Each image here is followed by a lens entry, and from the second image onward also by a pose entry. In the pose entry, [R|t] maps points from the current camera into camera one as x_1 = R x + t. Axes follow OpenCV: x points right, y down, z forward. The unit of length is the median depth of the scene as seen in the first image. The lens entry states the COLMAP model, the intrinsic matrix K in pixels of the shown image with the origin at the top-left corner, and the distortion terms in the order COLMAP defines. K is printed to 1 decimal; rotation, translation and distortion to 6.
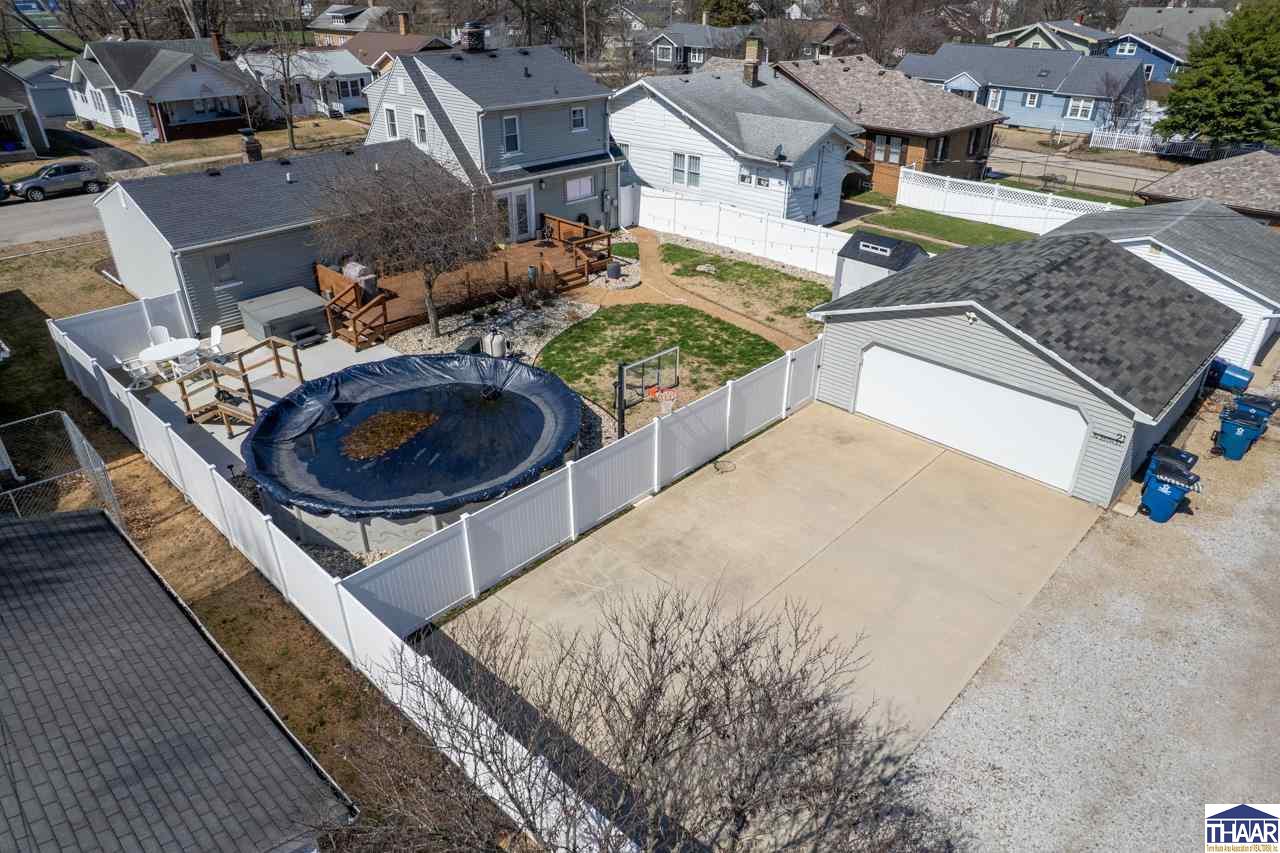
lens RADIAL K [[822.4, 0, 642.9], [0, 822.4, 434.4], [0, 0, 1]] dist [-0.073140, 0.061808]
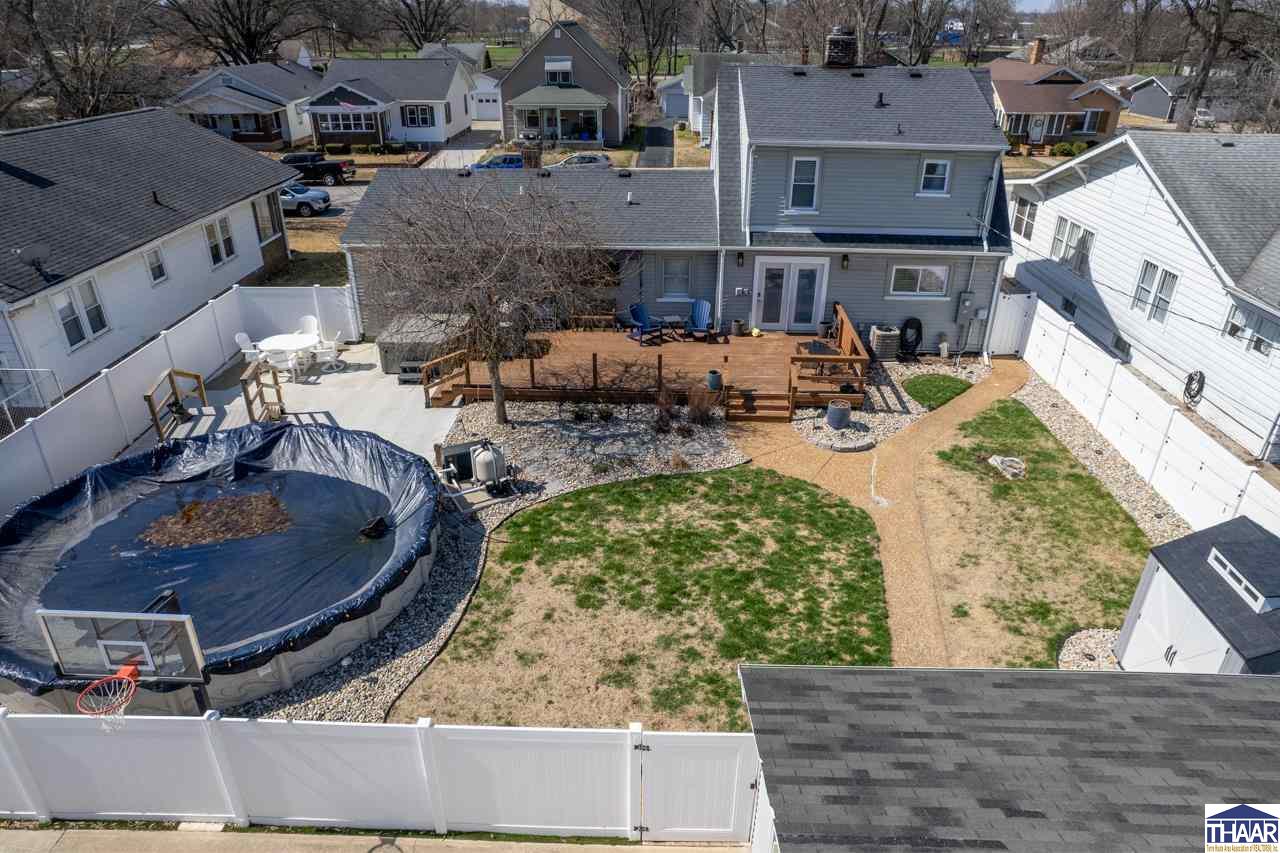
lens RADIAL K [[822.4, 0, 639.0], [0, 822.4, 432.8], [0, 0, 1]] dist [-0.073140, 0.061808]
pose [[0.671357, 0.338291, -0.659424, 0.273945], [-0.362566, 0.925924, 0.105881, -0.194030], [0.646395, 0.168000, 0.744278, 0.427094]]
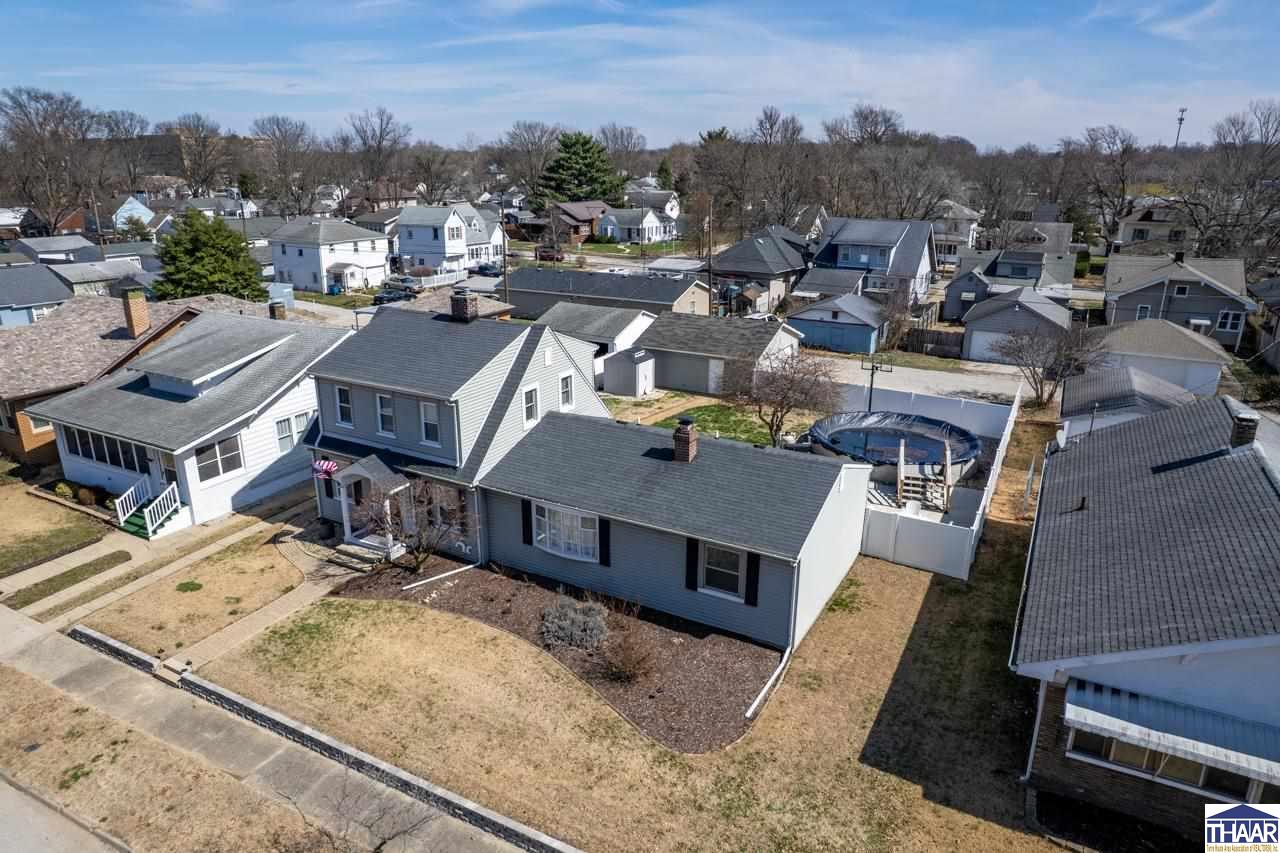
lens RADIAL K [[822.4, 0, 643.3], [0, 822.4, 427.9], [0, 0, 1]] dist [-0.073140, 0.061808]
pose [[-0.270440, -0.302375, 0.914019, -1.188194], [0.462252, 0.792018, 0.398786, -0.684917], [-0.844503, 0.530355, -0.074420, 1.025320]]
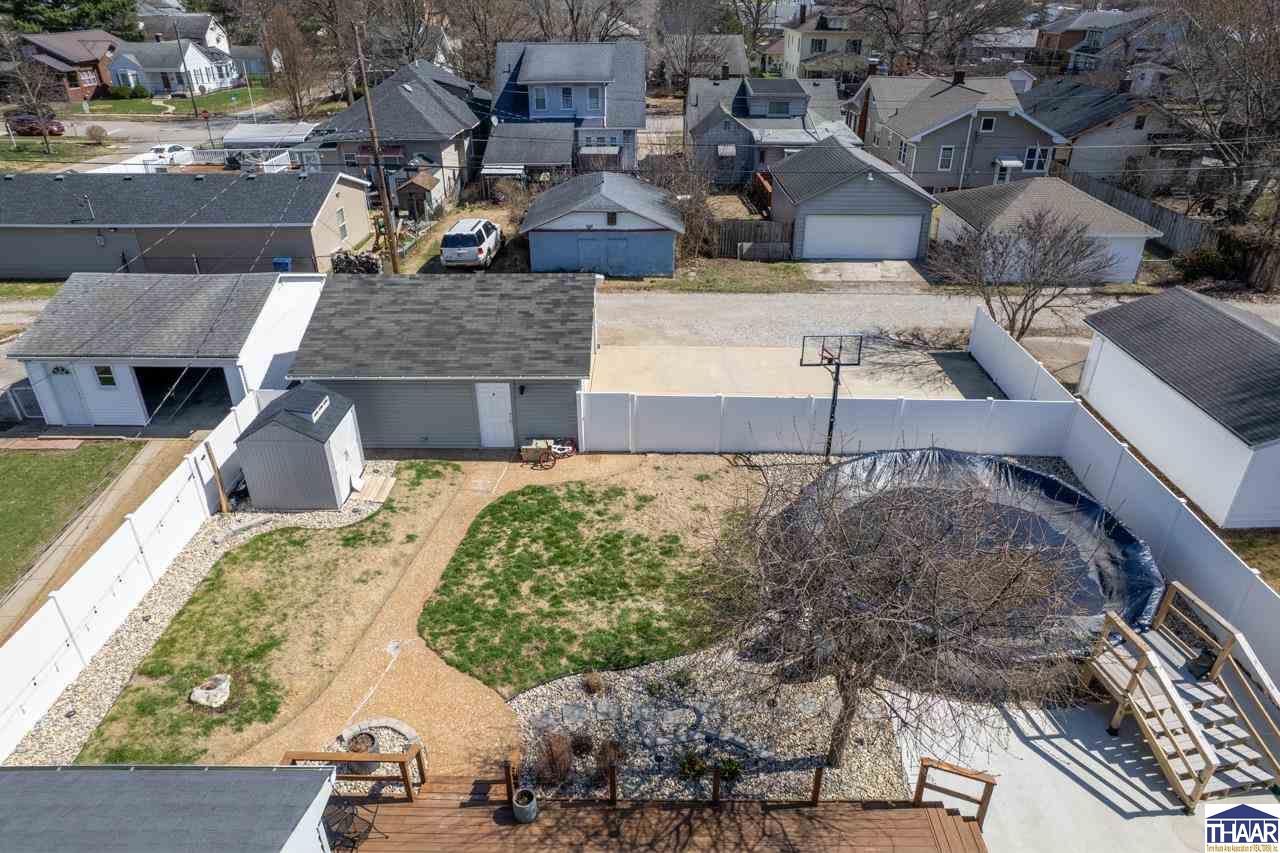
lens RADIAL K [[822.4, 0, 642.2], [0, 822.4, 435.1], [0, 0, 1]] dist [-0.073140, 0.061808]
pose [[-0.693647, -0.359238, 0.624342, -0.346793], [0.346574, 0.593395, 0.726477, -0.560387], [-0.631459, 0.720299, -0.287104, 0.885198]]
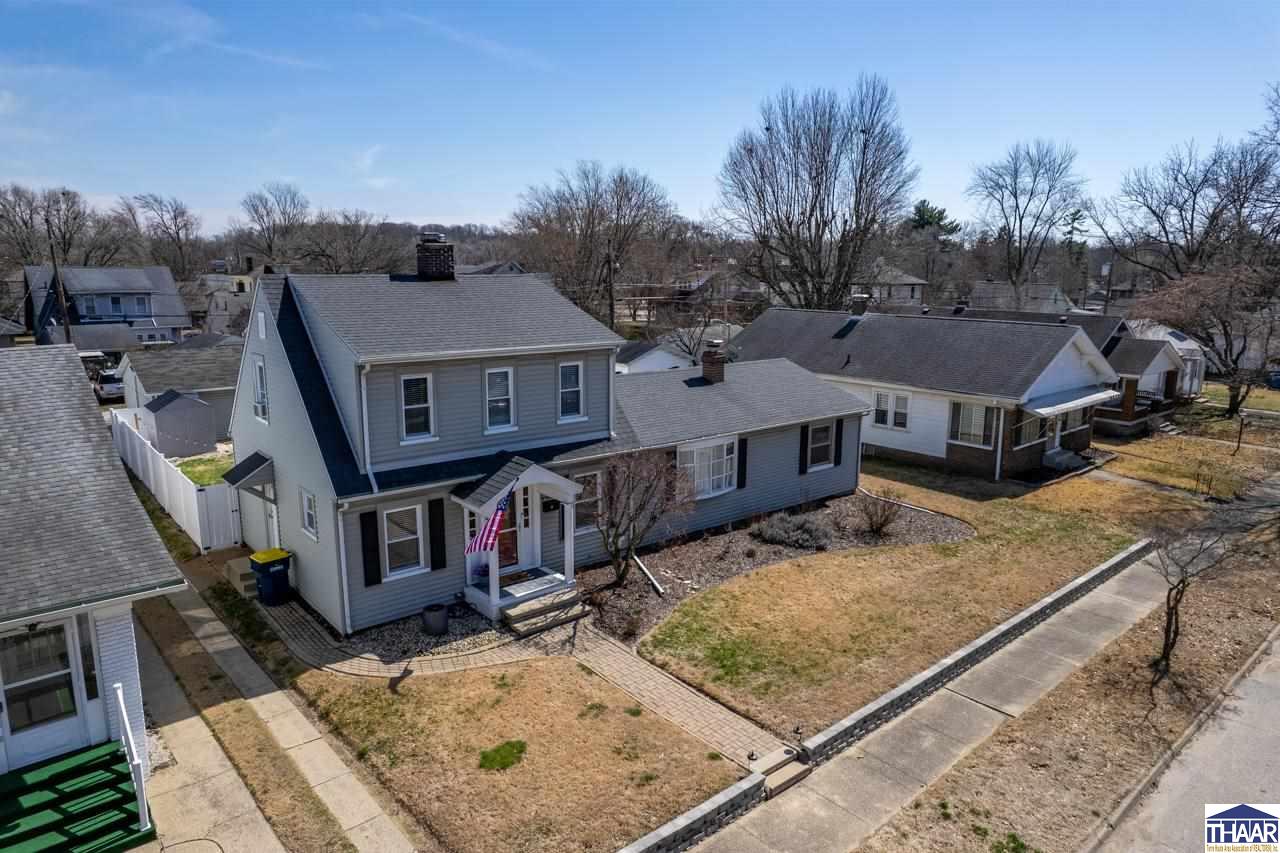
lens RADIAL K [[822.4, 0, 642.3], [0, 822.4, 428.8], [0, 0, 1]] dist [-0.073140, 0.061808]
pose [[-0.995554, -0.029616, 0.089411, -0.457918], [0.035134, 0.763989, 0.644272, -0.839391], [-0.087390, 0.644549, -0.759552, 1.649109]]
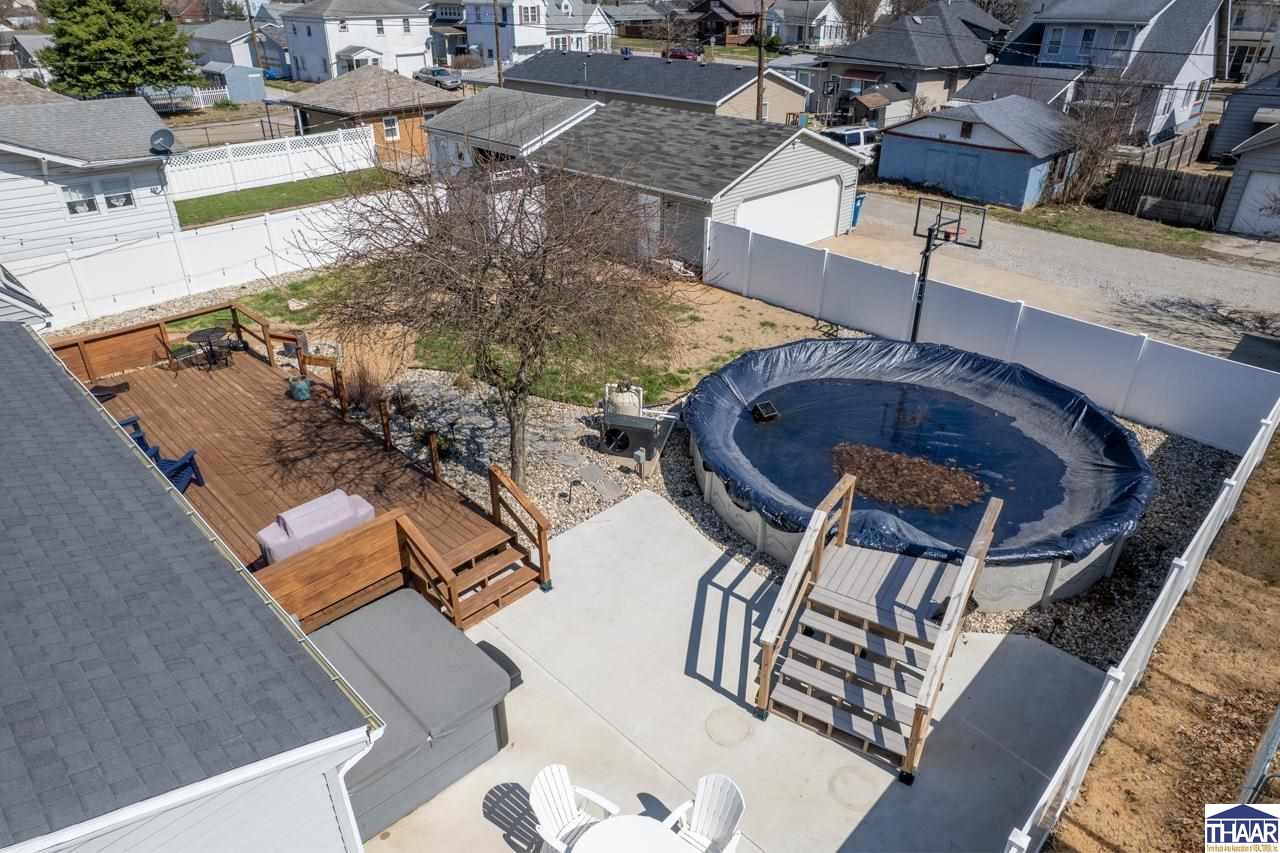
lens RADIAL K [[822.4, 0, 643.3], [0, 822.4, 430.1], [0, 0, 1]] dist [-0.073140, 0.061808]
pose [[0.005723, -0.491296, 0.870974, -0.574948], [0.484676, 0.763207, 0.427323, -0.278142], [-0.874675, 0.419695, 0.242487, 0.641554]]
